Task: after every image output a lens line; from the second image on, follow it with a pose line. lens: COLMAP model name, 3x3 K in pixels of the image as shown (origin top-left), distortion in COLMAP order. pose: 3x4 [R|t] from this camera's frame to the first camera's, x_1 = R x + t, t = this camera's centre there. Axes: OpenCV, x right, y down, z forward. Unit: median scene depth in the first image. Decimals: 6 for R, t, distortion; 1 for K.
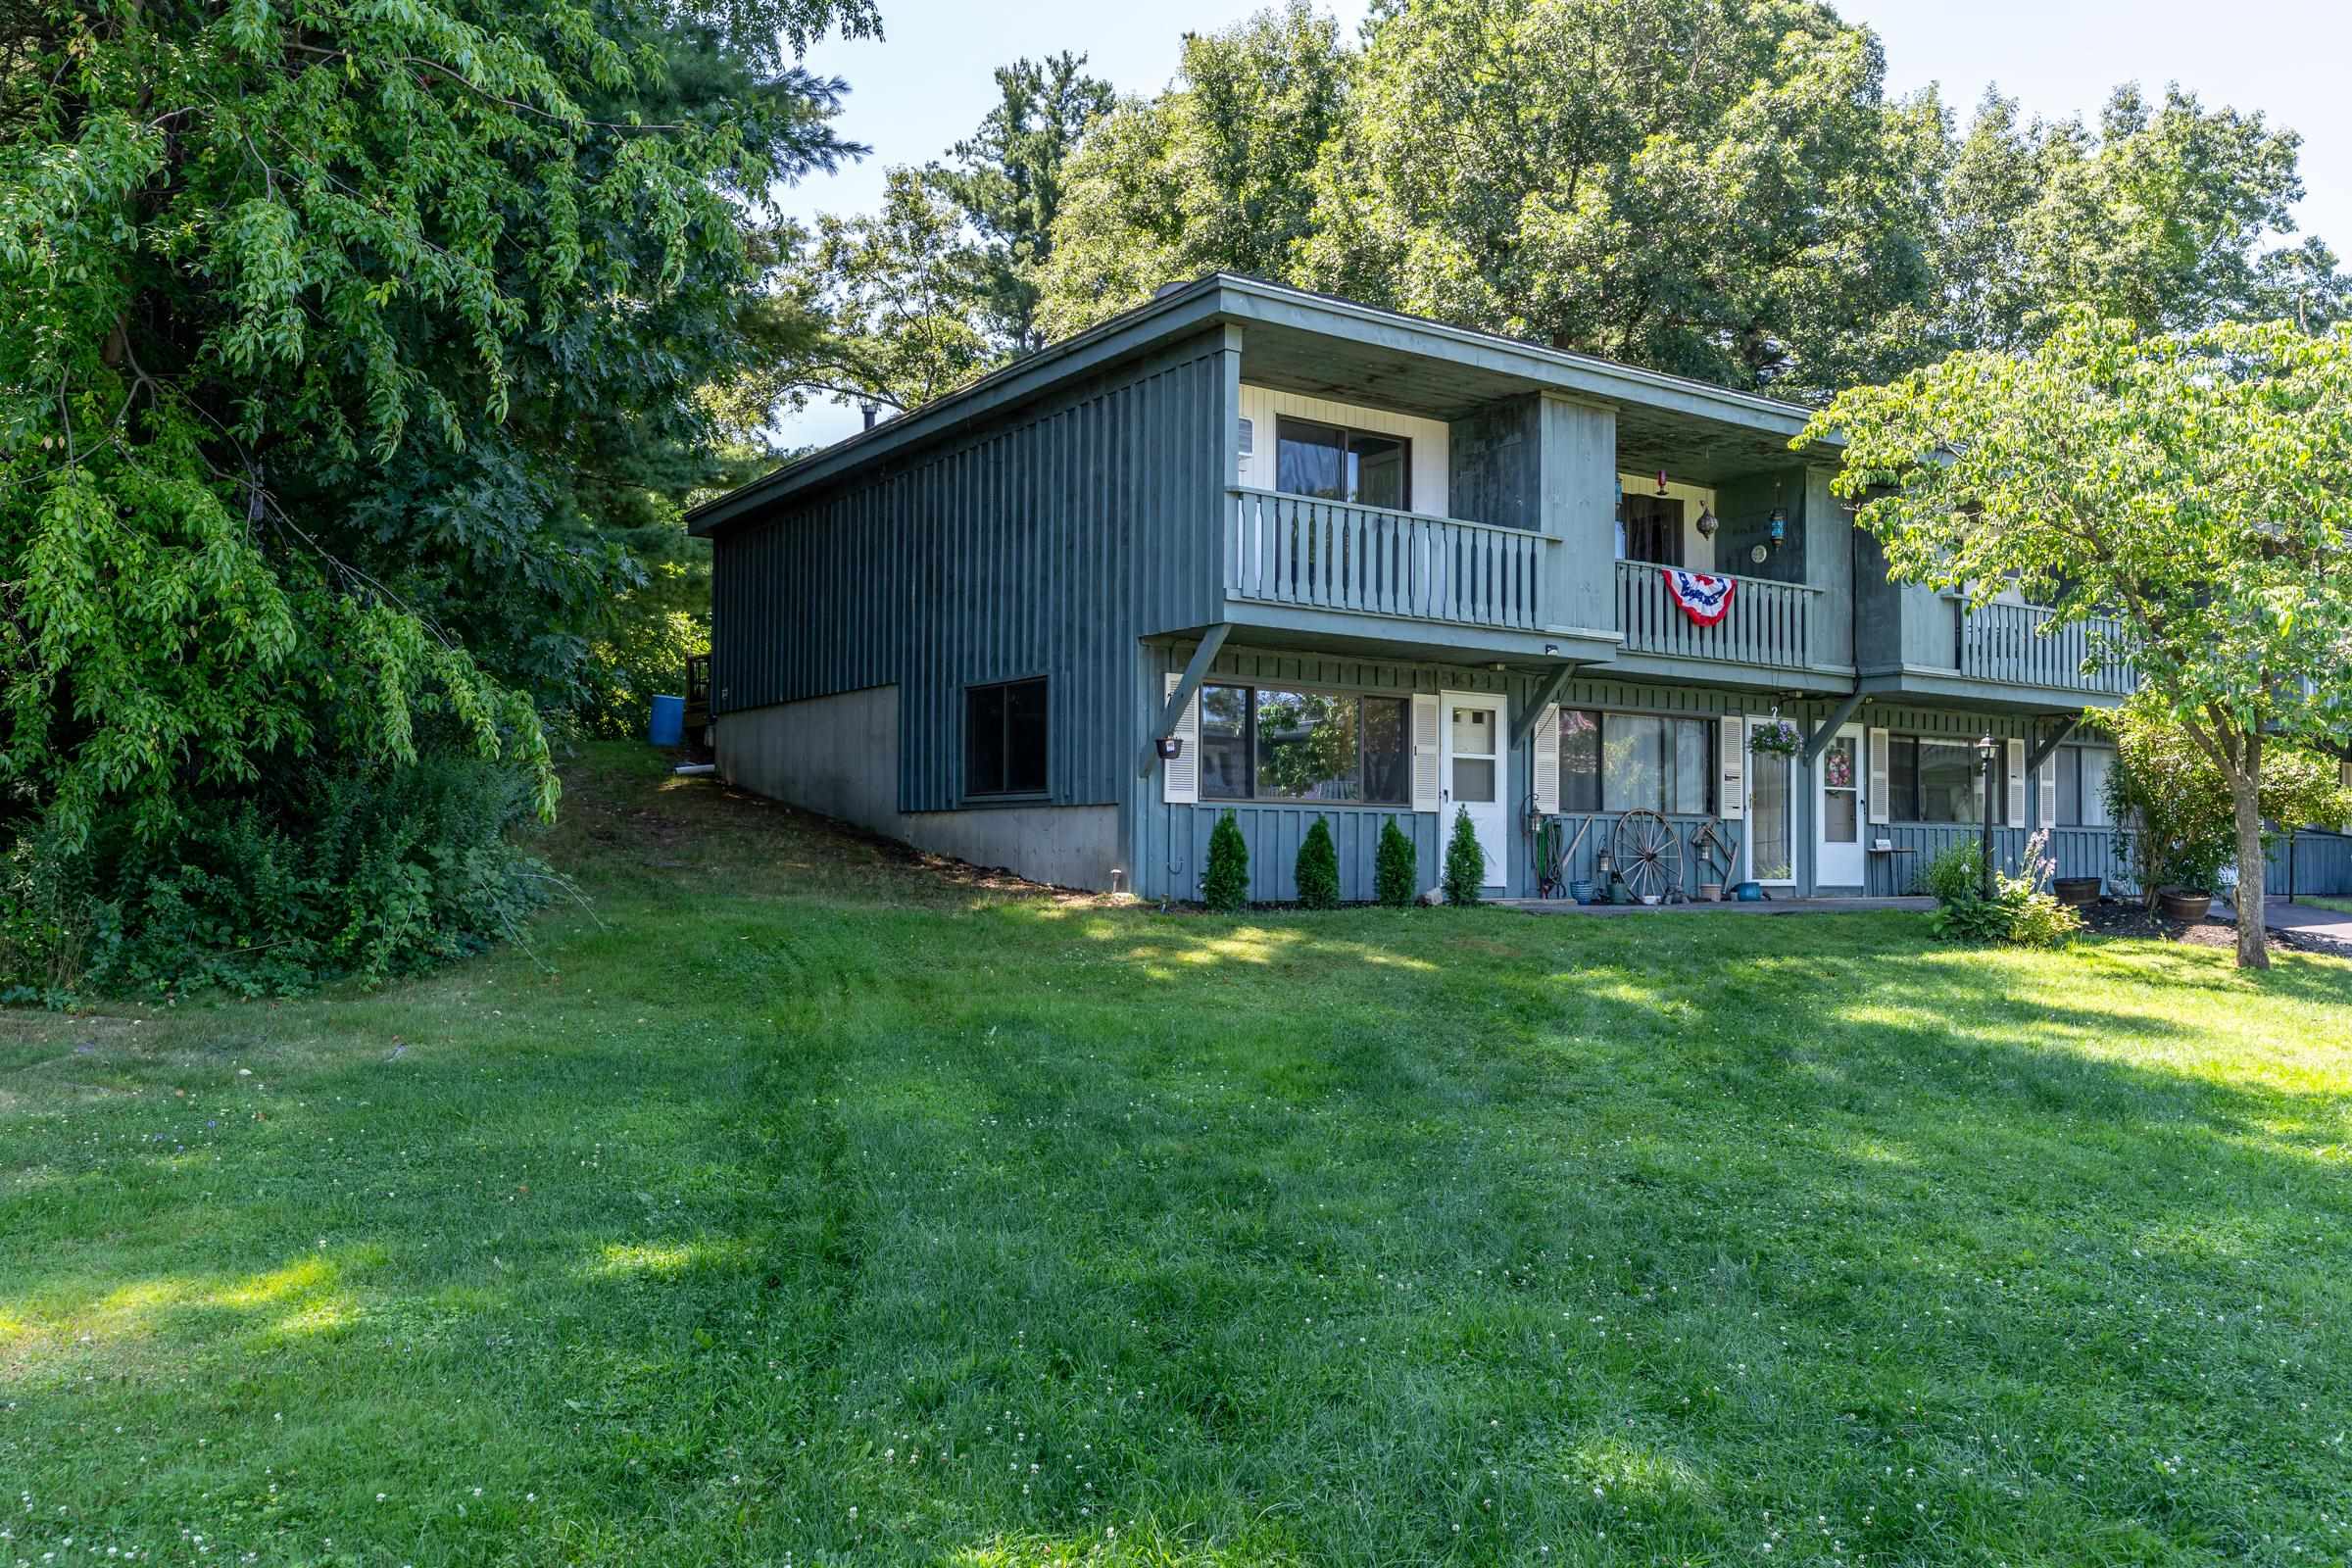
lens RADIAL K [[1870.8, 0, 1165.8], [0, 1870.8, 788.1], [0, 0, 1]] dist [-0.003568, 0.008149]
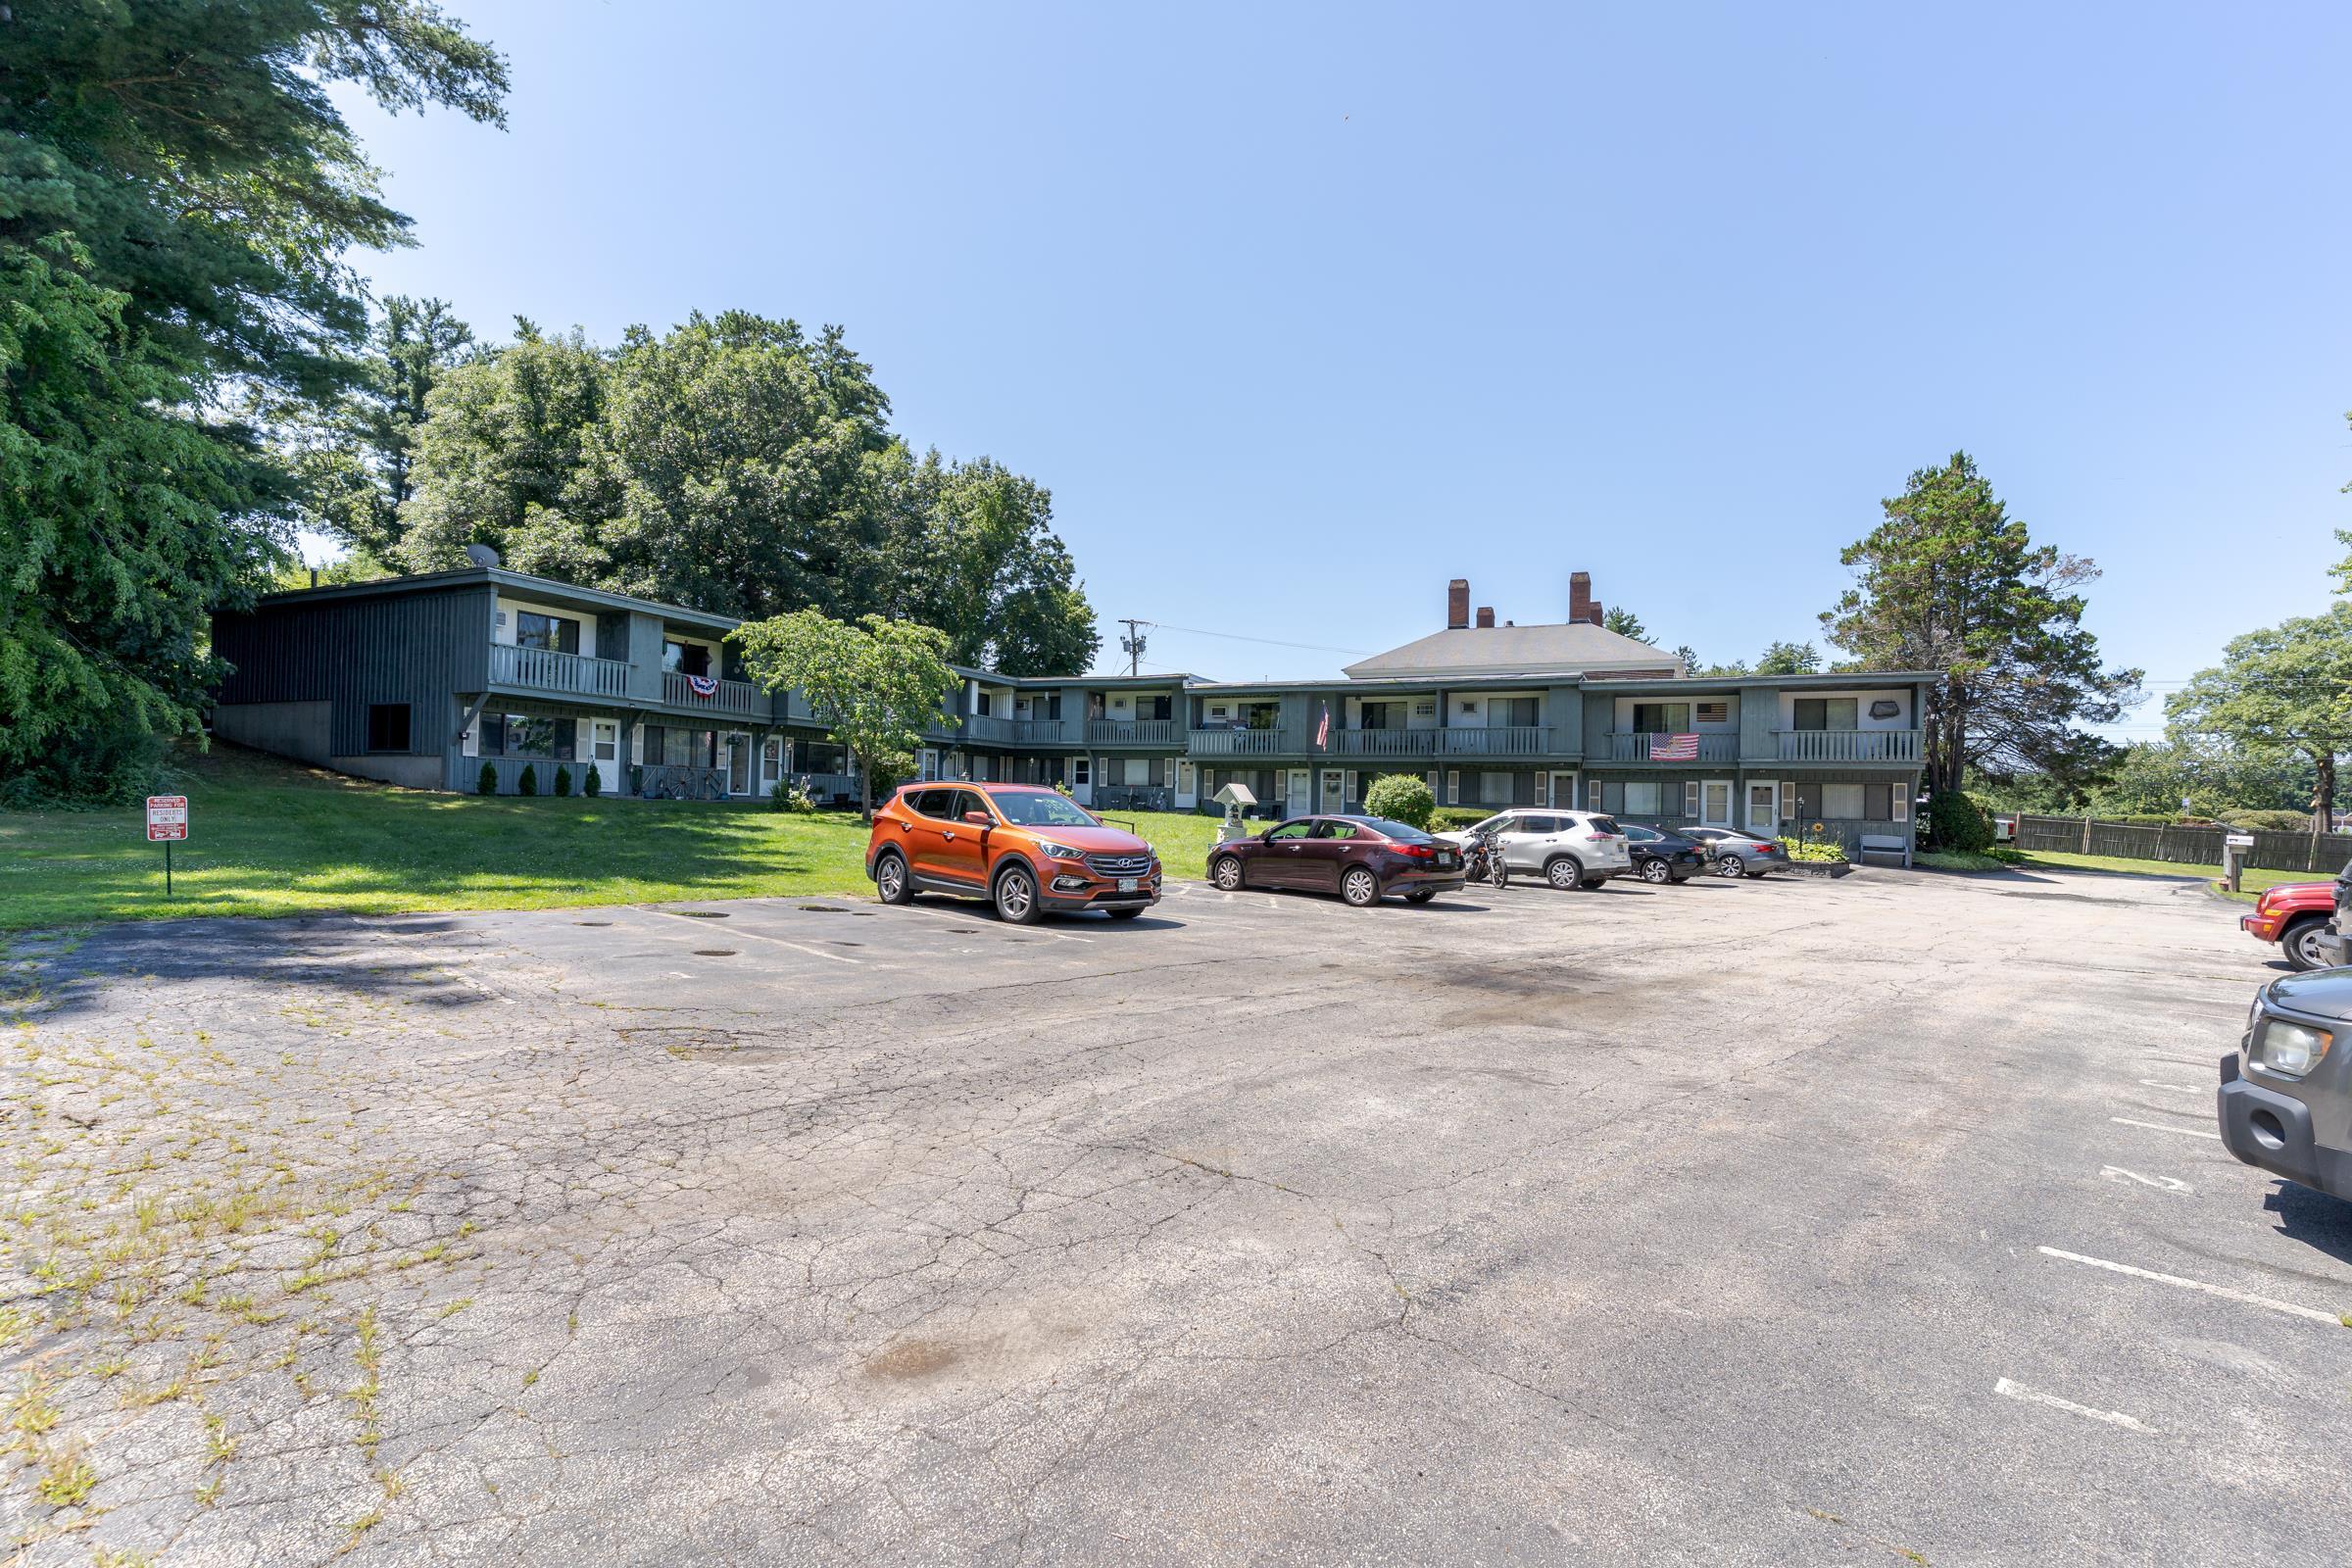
lens RADIAL K [[1108.3, 0, 1177.6], [0, 1108.3, 797.0], [0, 0, 1]] dist [-0.013418, -0.000170]
pose [[0.855562, 0.017184, 0.517415, 0.050463], [-0.035779, 0.999022, 0.025984, -0.009210], [-0.516463, -0.040744, 0.855340, -0.725285]]
